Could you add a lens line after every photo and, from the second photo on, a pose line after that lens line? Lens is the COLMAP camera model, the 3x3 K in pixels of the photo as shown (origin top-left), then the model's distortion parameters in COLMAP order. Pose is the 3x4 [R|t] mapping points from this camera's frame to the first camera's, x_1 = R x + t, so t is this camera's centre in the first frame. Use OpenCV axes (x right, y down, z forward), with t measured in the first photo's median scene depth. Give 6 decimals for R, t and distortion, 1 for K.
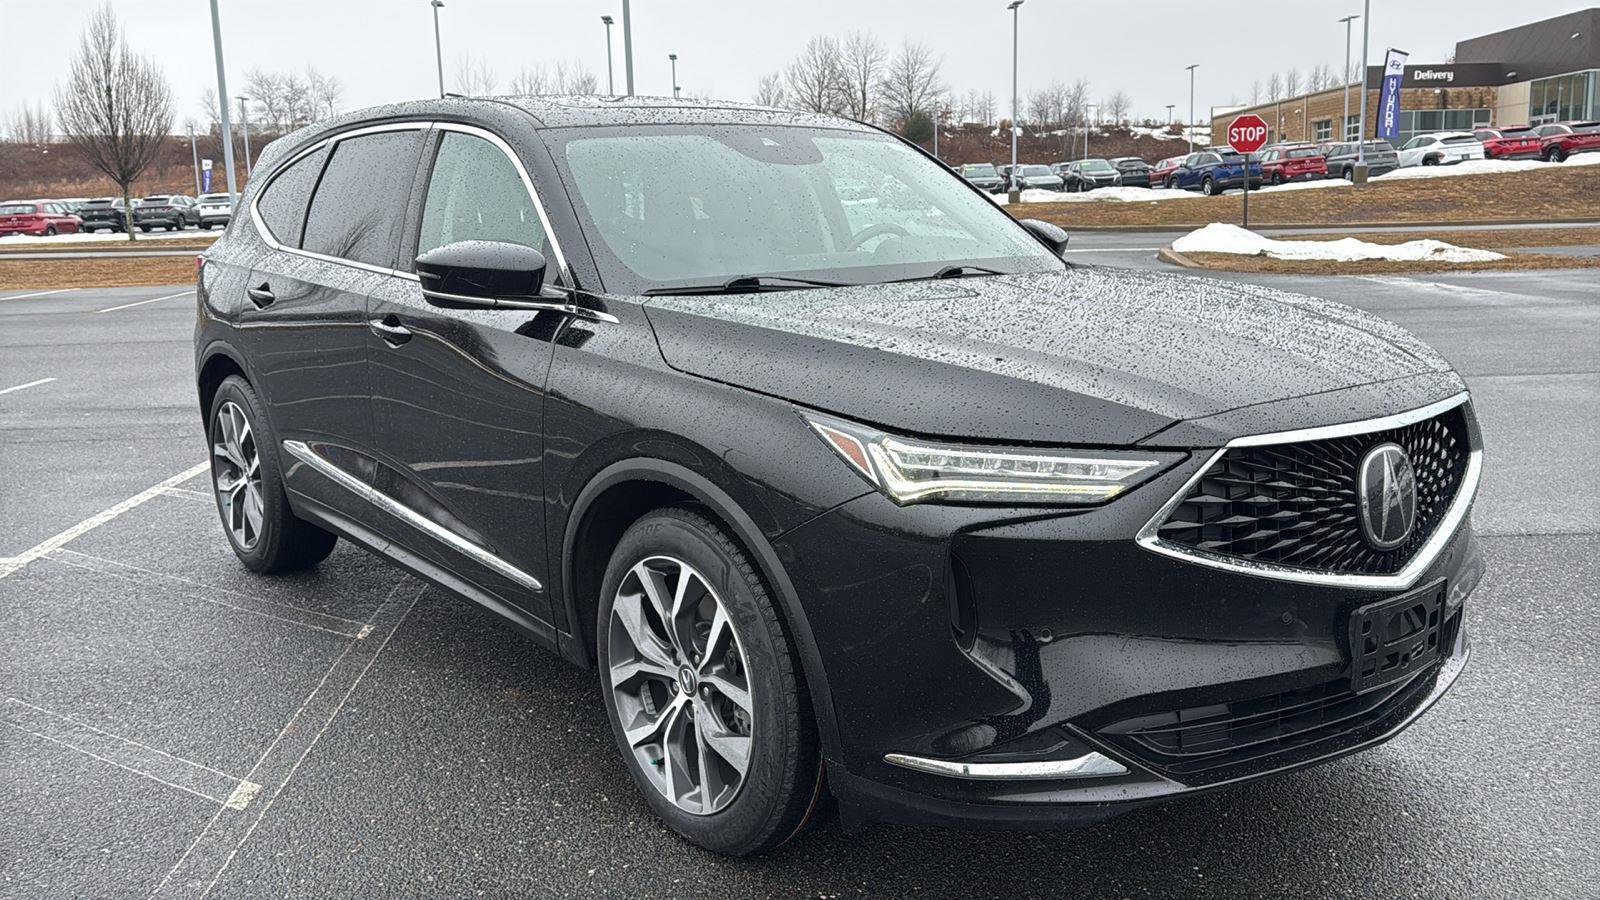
lens RADIAL K [[1293.7, 0, 800.9], [0, 1293.7, 474.5], [0, 0, 1]] dist [0.136527, -0.214291]
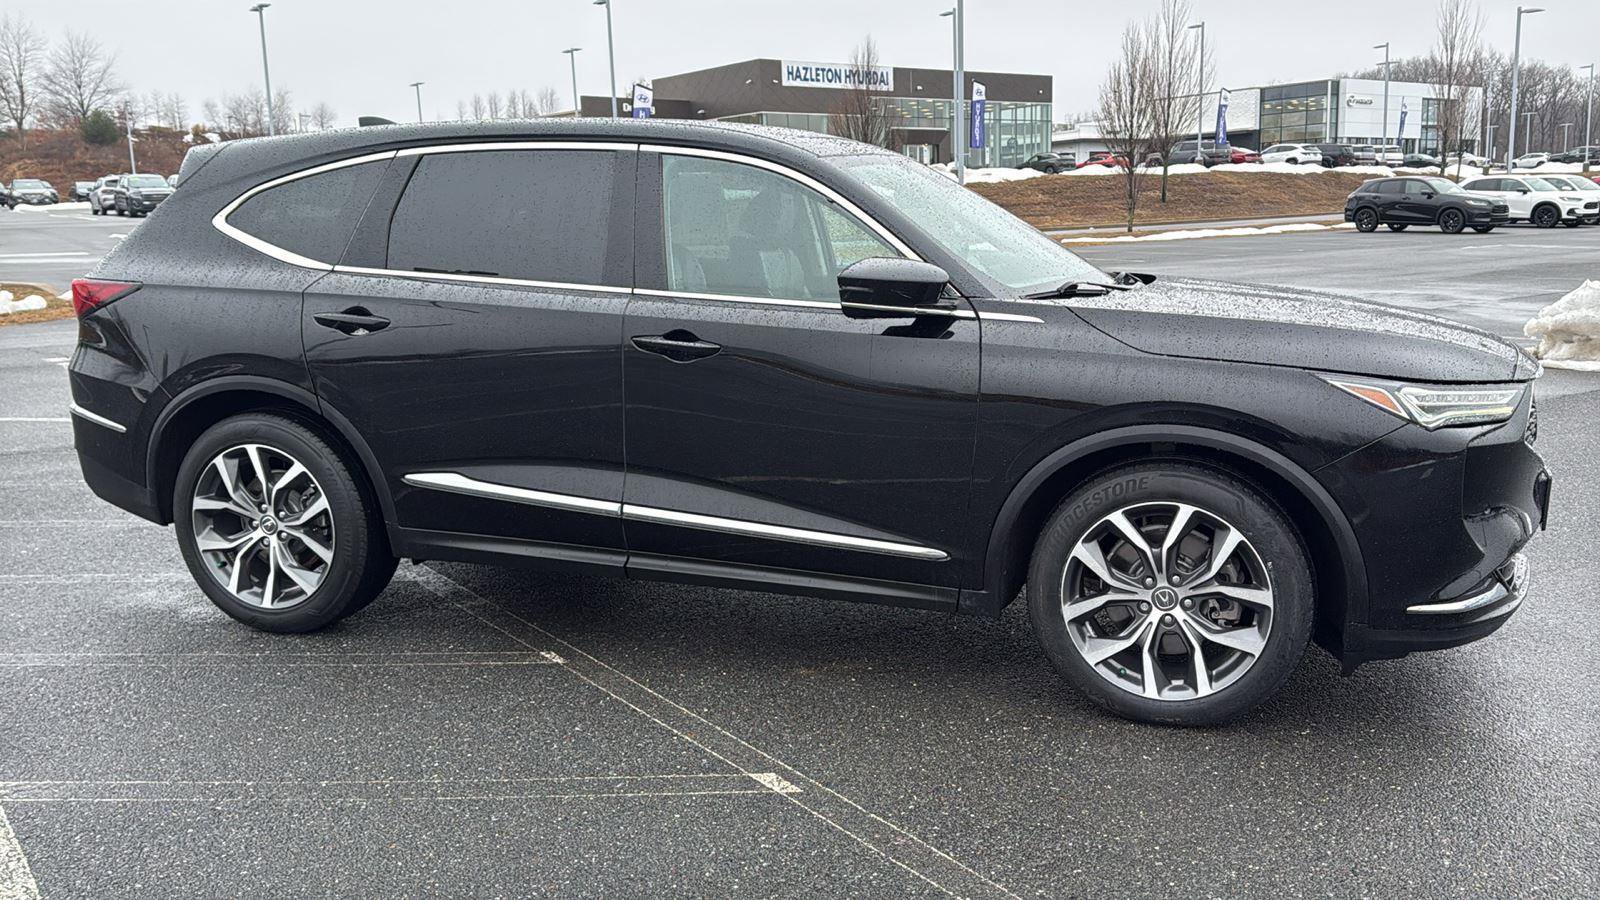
lens RADIAL K [[1293.7, 0, 800.9], [0, 1293.7, 474.5], [0, 0, 1]] dist [0.136527, -0.214291]
pose [[0.836778, -0.098257, 0.538654, -0.914942], [0.104442, 0.994347, 0.019133, -0.020489], [-0.537489, 0.040248, 0.842310, 0.095547]]
